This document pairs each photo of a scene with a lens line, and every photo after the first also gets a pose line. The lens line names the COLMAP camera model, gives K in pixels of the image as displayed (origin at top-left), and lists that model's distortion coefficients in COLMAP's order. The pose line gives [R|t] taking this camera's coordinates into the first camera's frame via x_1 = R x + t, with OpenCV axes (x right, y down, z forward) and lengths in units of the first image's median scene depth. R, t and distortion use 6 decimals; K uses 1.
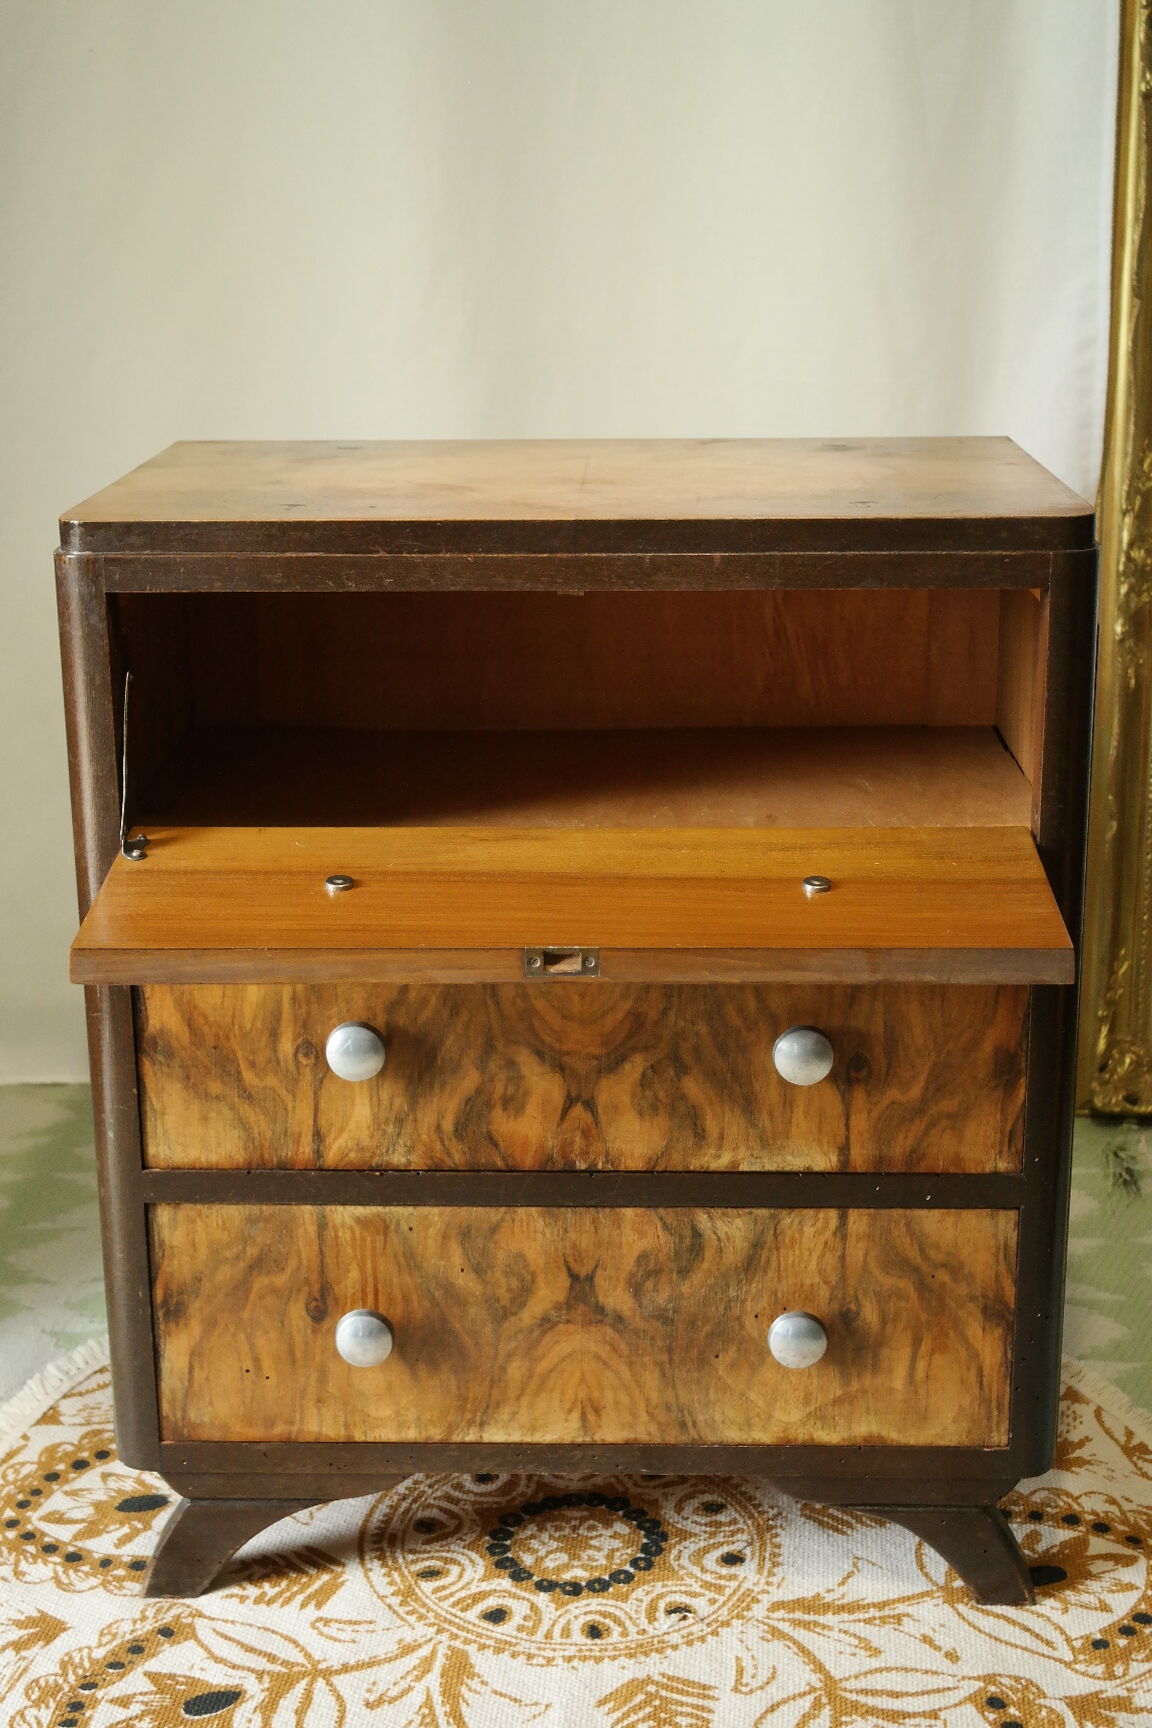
lens RADIAL K [[2615.0, 0, 601.8], [0, 2615.0, 866.1], [0, 0, 1]] dist [0.010538, -0.037901]
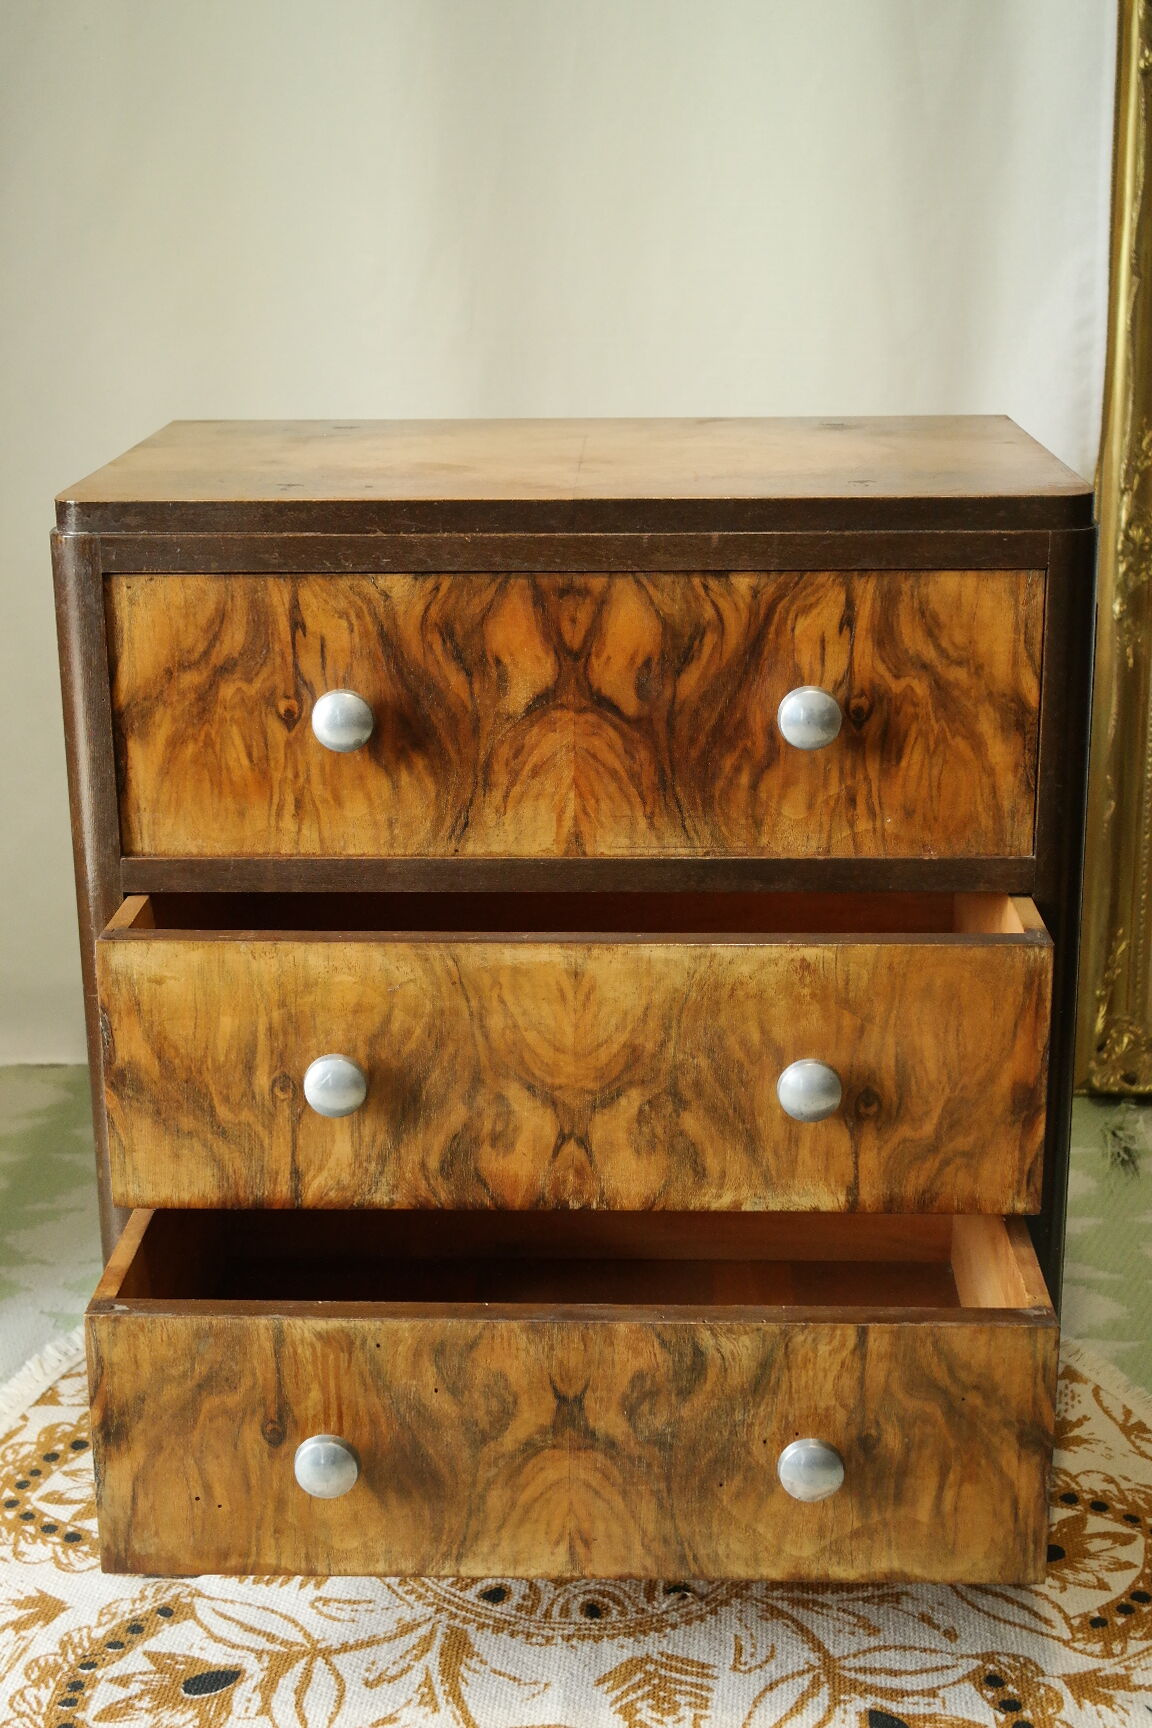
lens RADIAL K [[2539.1, 0, 610.6], [0, 2539.1, 845.8], [0, 0, 1]] dist [0.002816, 0.018922]
pose [[0.999994, -0.001079, 0.003362, 0.003475], [0.001049, 0.999958, 0.009066, -0.037750], [-0.003372, -0.009063, 0.999953, 0.127983]]
